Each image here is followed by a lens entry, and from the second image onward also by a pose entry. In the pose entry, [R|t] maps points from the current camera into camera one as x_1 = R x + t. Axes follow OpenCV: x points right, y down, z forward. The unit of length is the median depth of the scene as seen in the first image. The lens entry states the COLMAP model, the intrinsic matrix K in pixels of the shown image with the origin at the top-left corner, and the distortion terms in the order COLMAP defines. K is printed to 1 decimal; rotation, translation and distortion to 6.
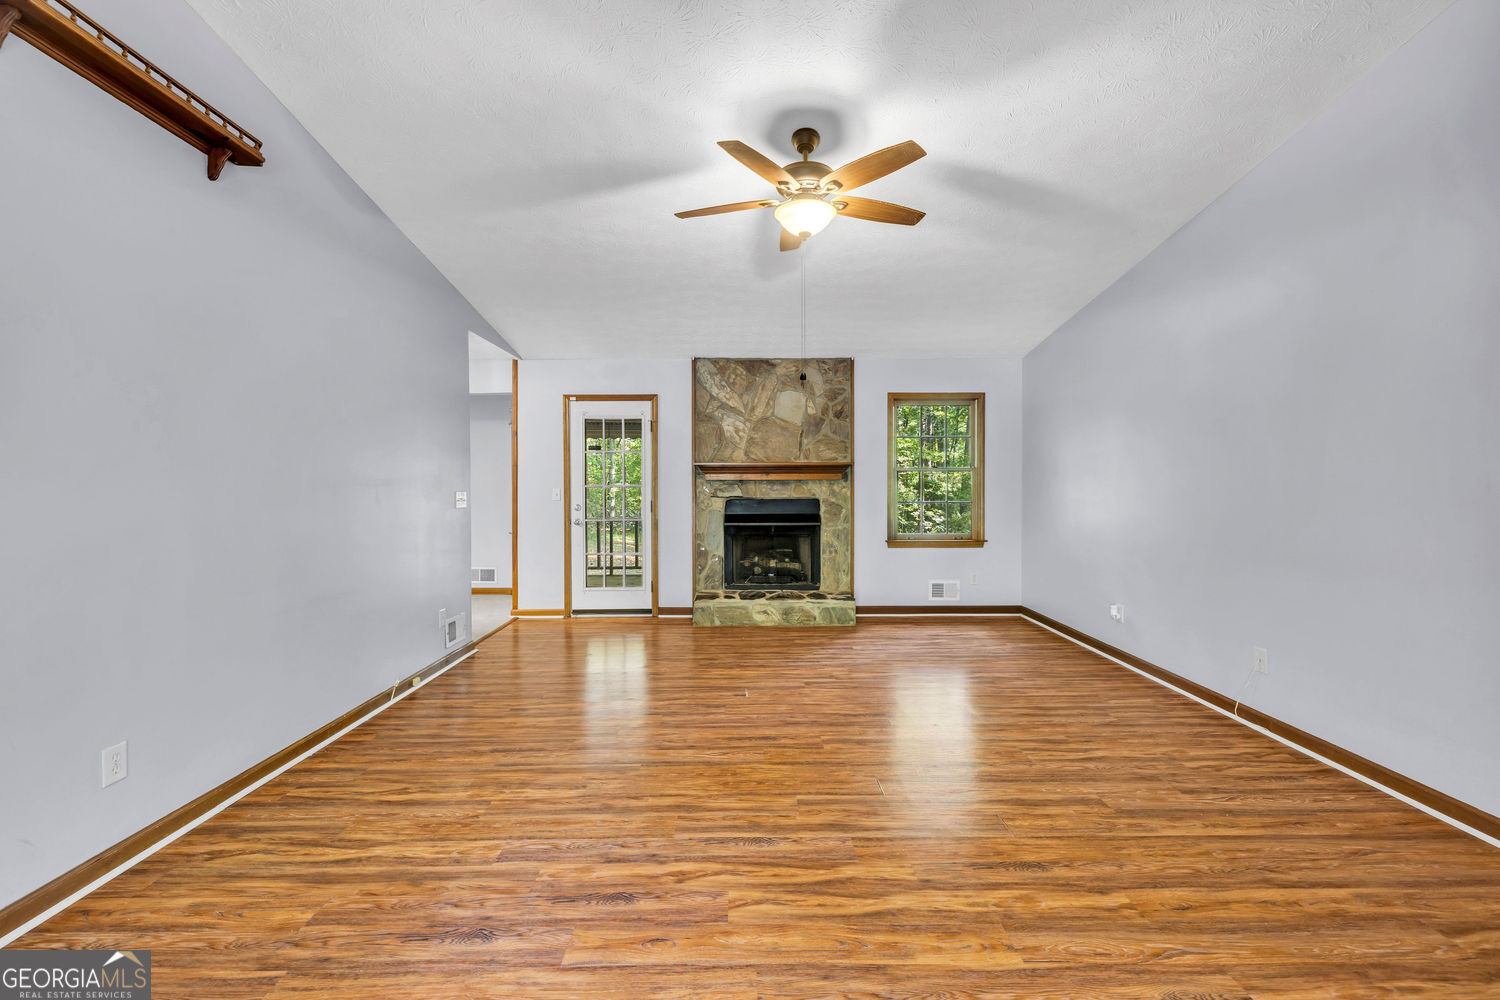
lens RADIAL K [[642.0, 0, 746.7], [0, 642.0, 491.9], [0, 0, 1]] dist [-0.003523, -0.000524]
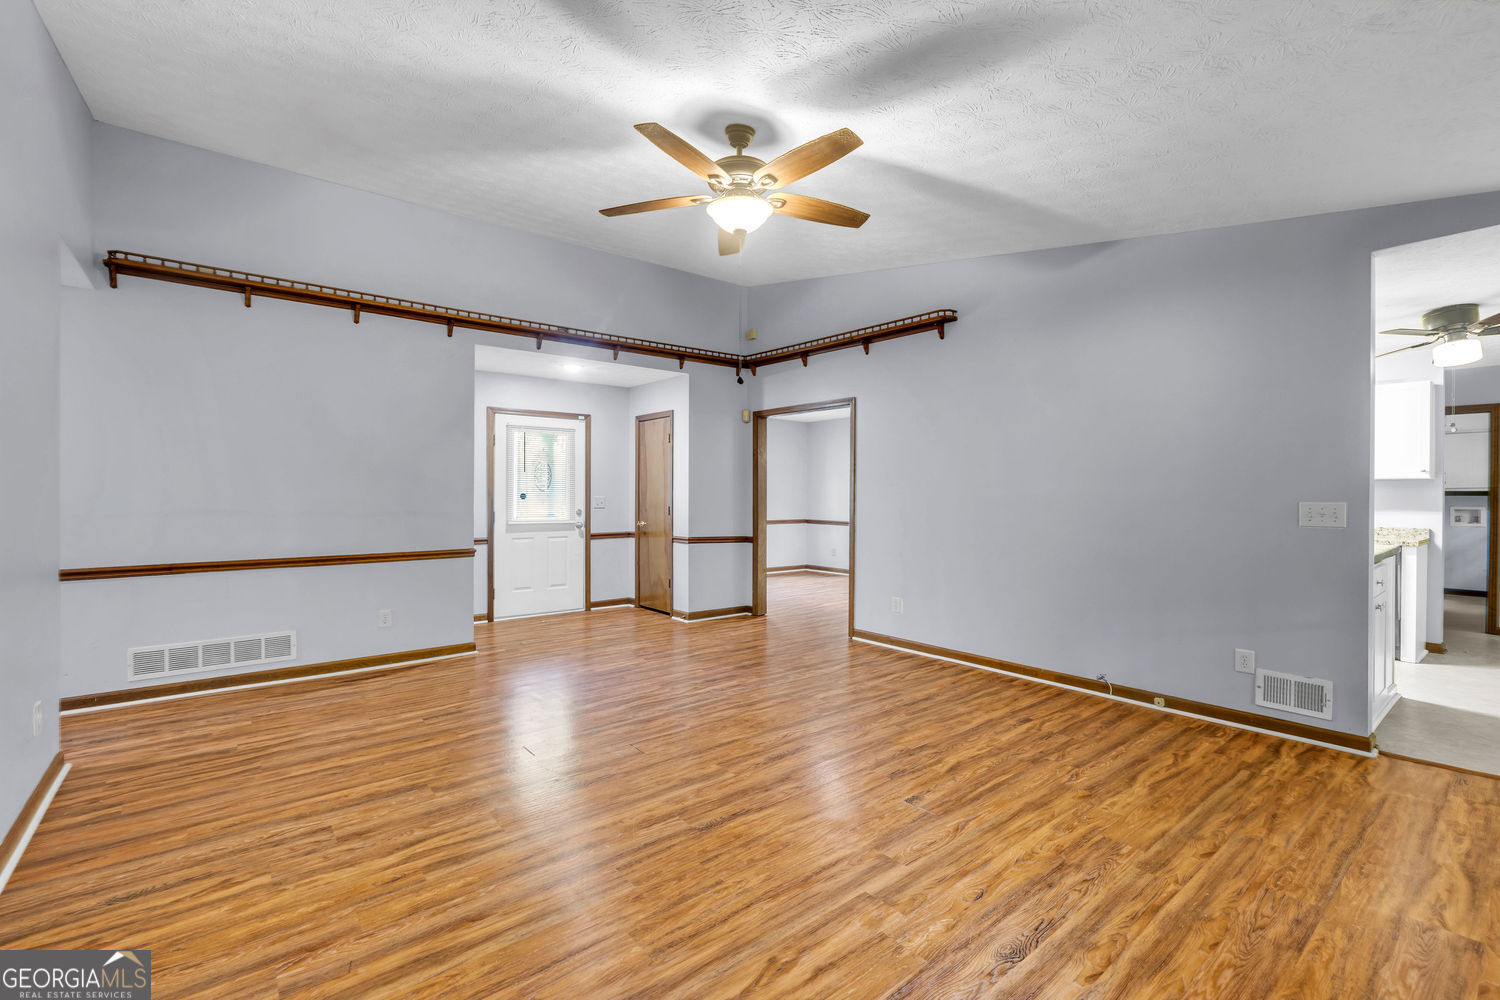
lens RADIAL K [[642.0, 0, 750.4], [0, 642.0, 498.6], [0, 0, 1]] dist [-0.003523, -0.000524]
pose [[-0.776978, 0.003471, -0.629518, 0.761680], [-0.007203, 0.999870, 0.014403, -0.003795], [0.629486, 0.015725, -0.776852, 1.992841]]
